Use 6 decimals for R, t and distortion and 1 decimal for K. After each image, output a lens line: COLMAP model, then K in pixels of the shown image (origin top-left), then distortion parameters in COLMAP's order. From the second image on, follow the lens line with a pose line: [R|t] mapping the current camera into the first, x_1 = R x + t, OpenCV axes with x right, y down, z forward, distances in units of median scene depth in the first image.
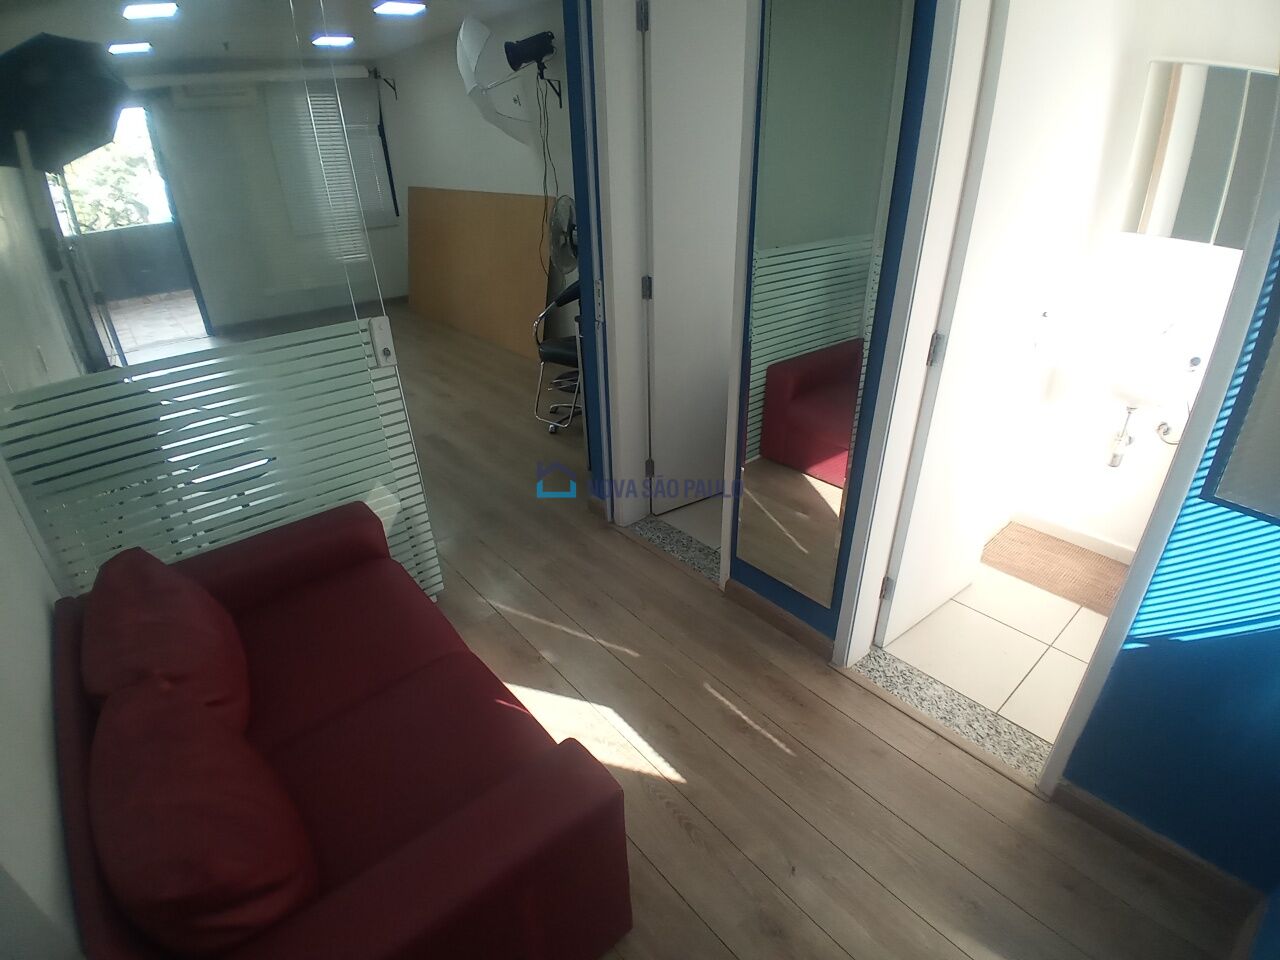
lens RADIAL K [[630.1, 0, 641.2], [0, 630.1, 493.1], [0, 0, 1]] dist [0.007361, -0.048216]
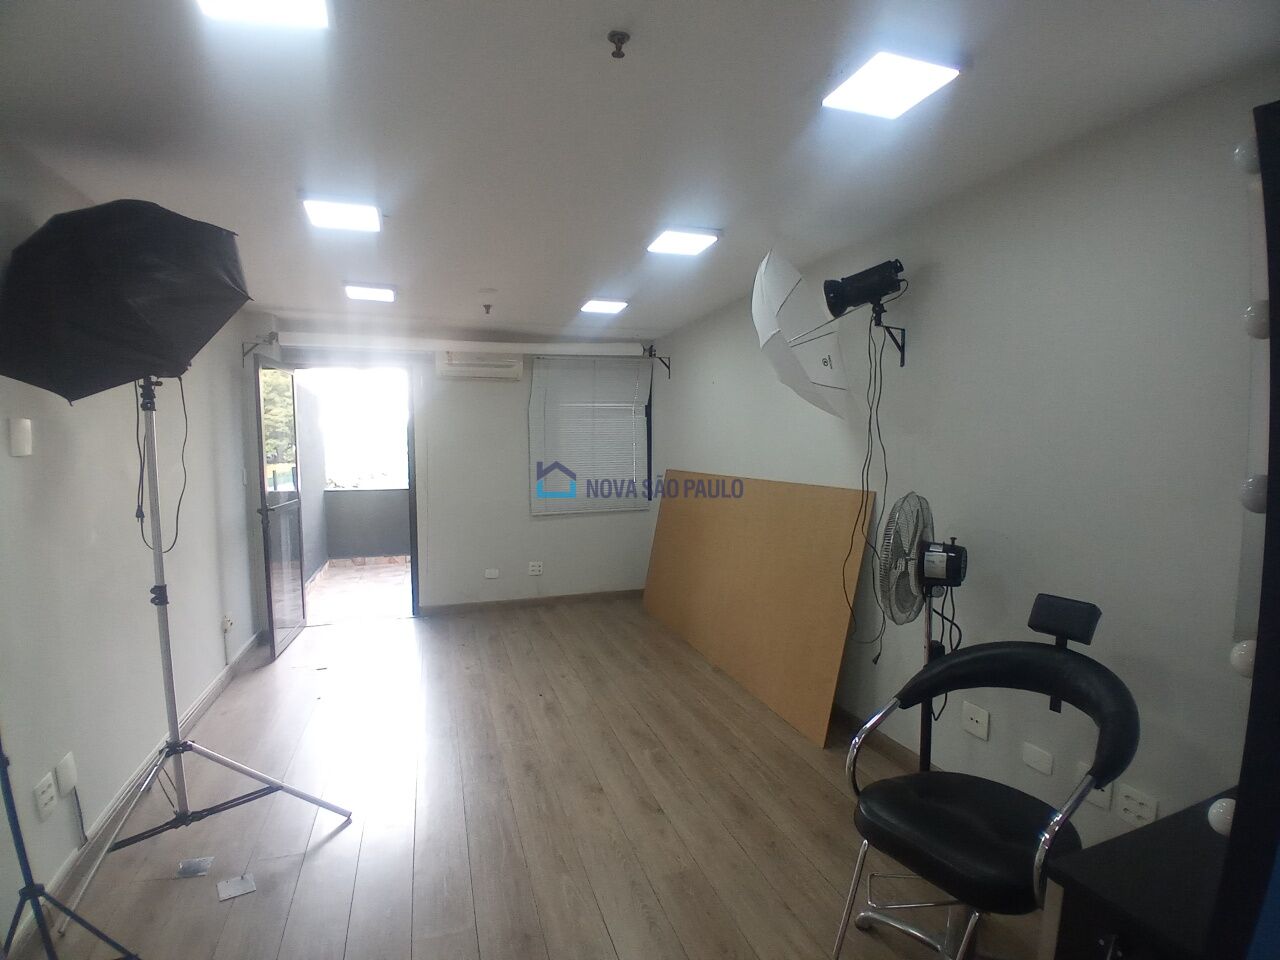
lens RADIAL K [[630.1, 0, 641.2], [0, 630.1, 493.1], [0, 0, 1]] dist [0.007361, -0.048216]
pose [[0.928326, 0.045745, -0.368942, -0.127136], [-0.192688, 0.907903, -0.372269, -0.197760], [0.317934, 0.416678, 0.851644, 0.404663]]
